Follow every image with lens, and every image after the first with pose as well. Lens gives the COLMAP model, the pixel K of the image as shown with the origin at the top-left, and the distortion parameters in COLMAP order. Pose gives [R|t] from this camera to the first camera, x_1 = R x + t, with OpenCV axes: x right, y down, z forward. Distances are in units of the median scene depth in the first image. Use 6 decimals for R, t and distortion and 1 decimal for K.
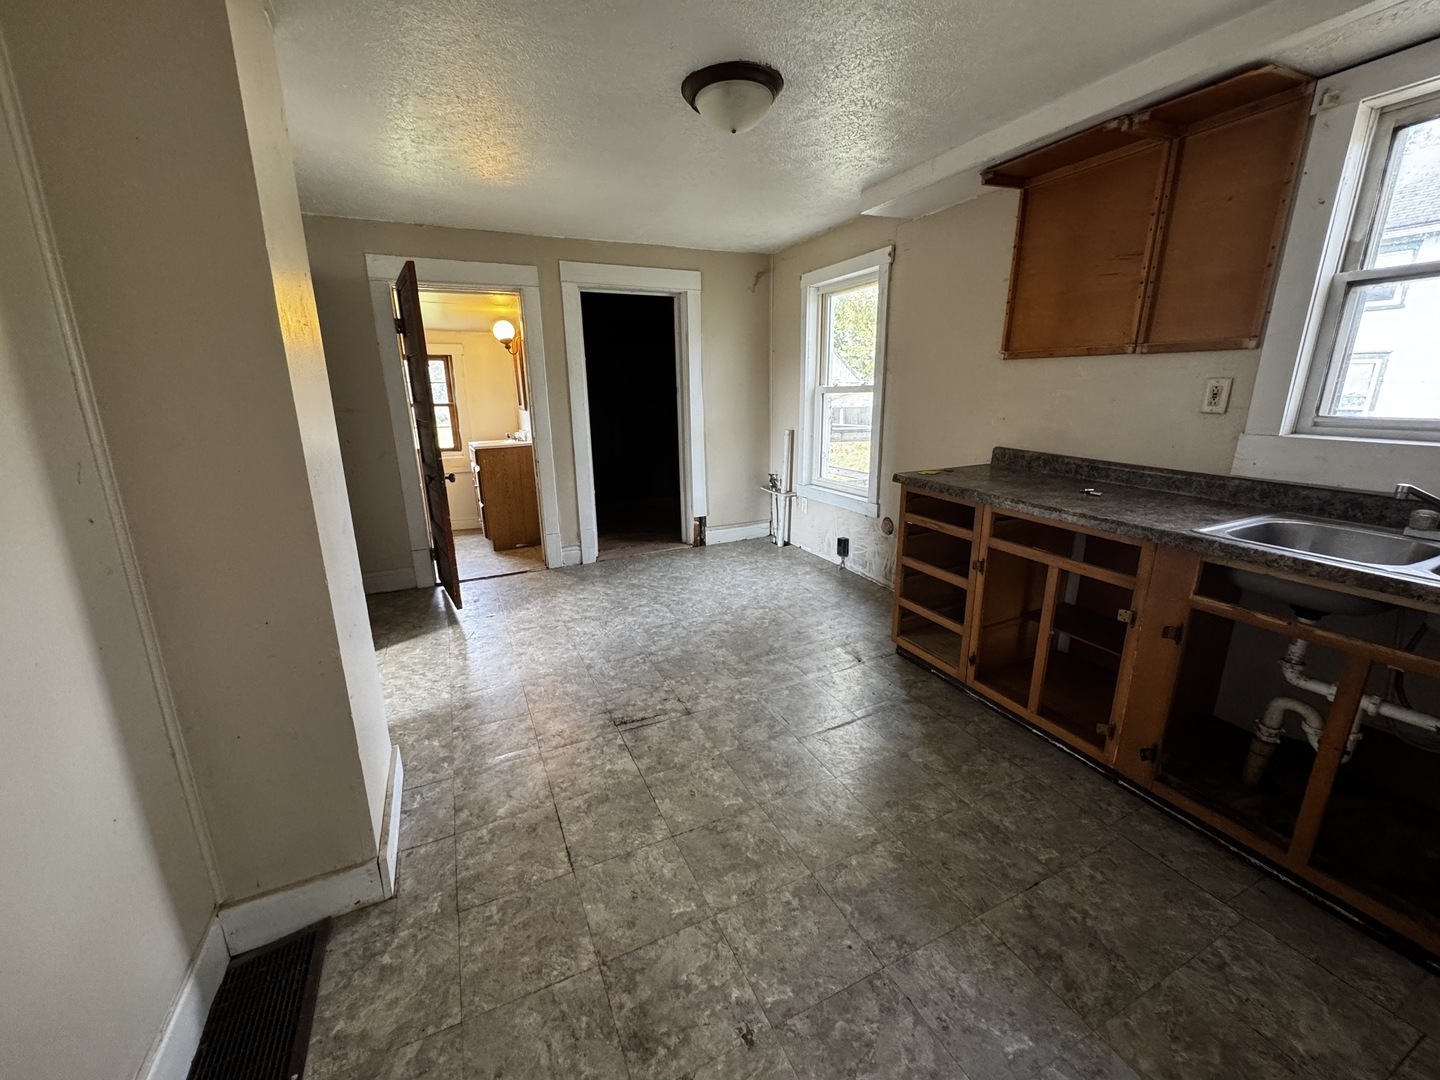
lens RADIAL K [[572.0, 0, 720.6], [0, 572.0, 540.0], [0, 0, 1]] dist [-0.002945, -0.000165]
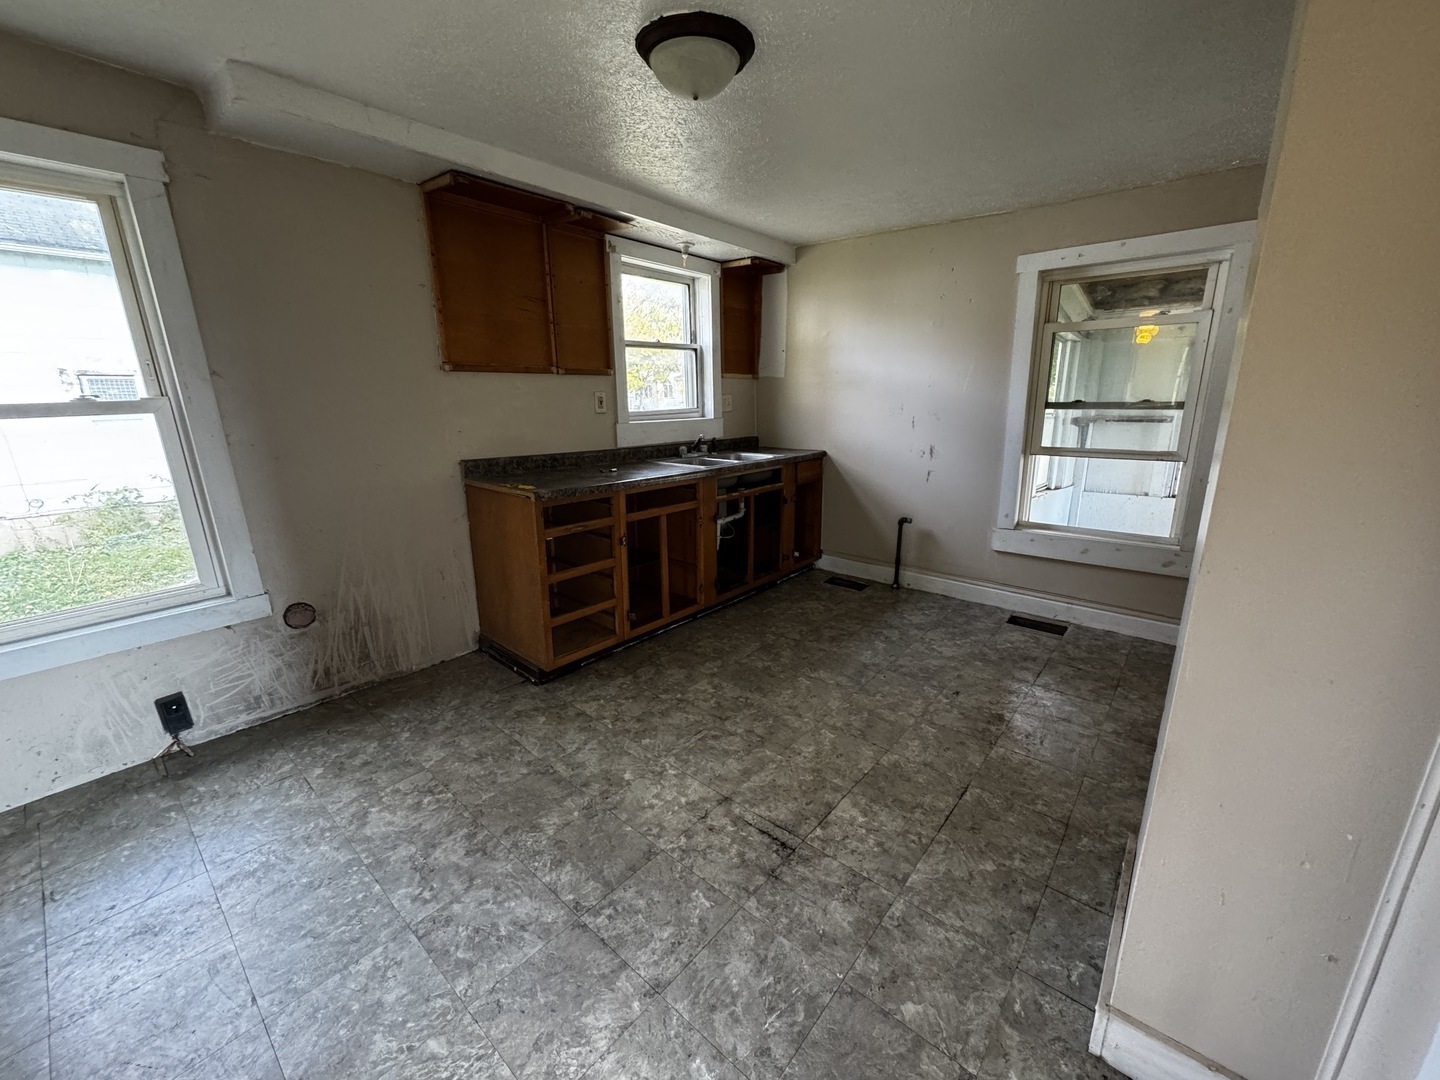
lens RADIAL K [[572.0, 0, 721.4], [0, 572.0, 540.3], [0, 0, 1]] dist [-0.002945, -0.000165]
pose [[-0.412505, -0.216470, 0.884862, -0.737894], [0.249471, 0.907377, 0.338276, -0.324305], [-0.876130, 0.360287, -0.320295, 1.219252]]
